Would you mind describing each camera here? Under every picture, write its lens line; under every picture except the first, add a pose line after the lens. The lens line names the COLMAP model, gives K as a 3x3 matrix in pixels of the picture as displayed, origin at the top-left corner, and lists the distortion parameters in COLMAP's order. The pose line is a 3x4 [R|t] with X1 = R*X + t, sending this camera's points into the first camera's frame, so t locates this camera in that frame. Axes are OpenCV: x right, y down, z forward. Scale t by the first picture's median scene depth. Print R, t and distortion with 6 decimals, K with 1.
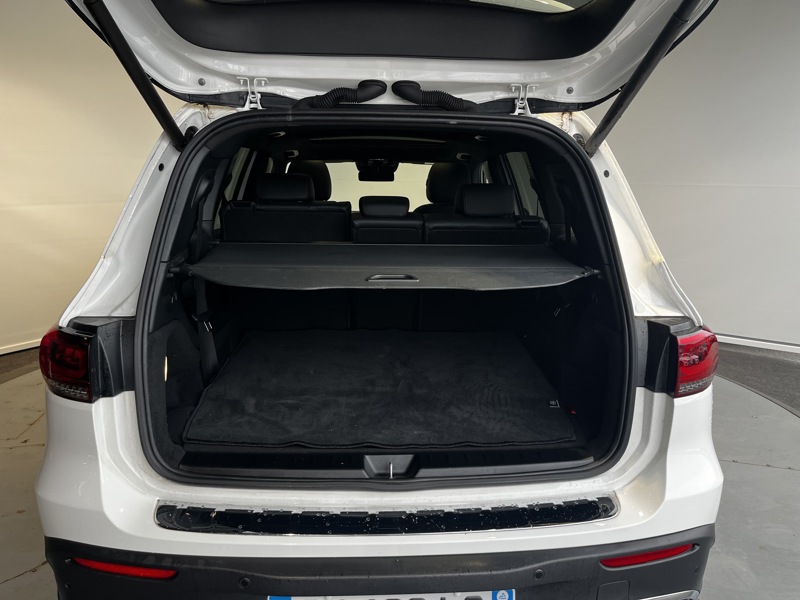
lens RADIAL K [[664.6, 0, 413.3], [0, 664.6, 300.9], [0, 0, 1]] dist [-0.001486, -0.006957]
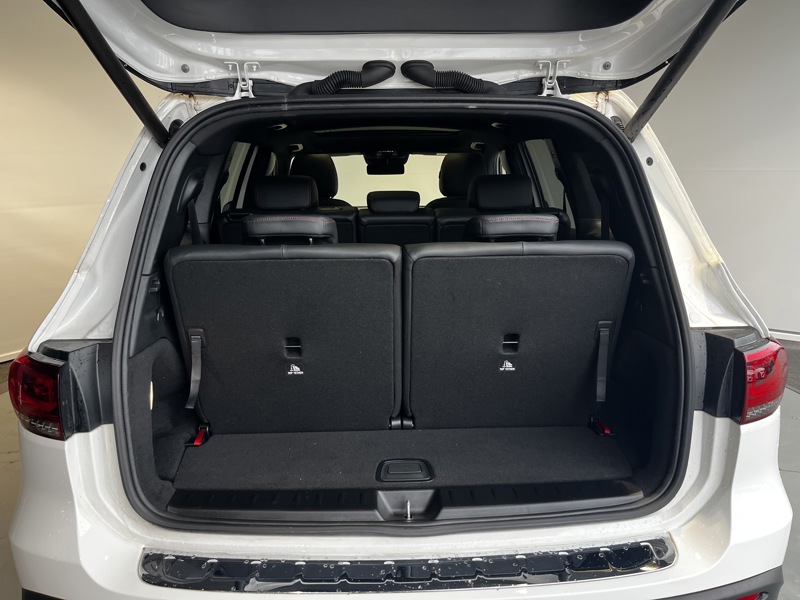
lens RADIAL K [[653.4, 0, 400.0], [0, 653.4, 300.0], [0, 0, 1]] dist [0.003490, -0.004131]
pose [[0.999141, -0.017623, -0.037503, -0.007269], [0.018182, 0.999728, 0.014598, -0.031068], [0.037235, -0.015268, 0.999190, 0.142484]]
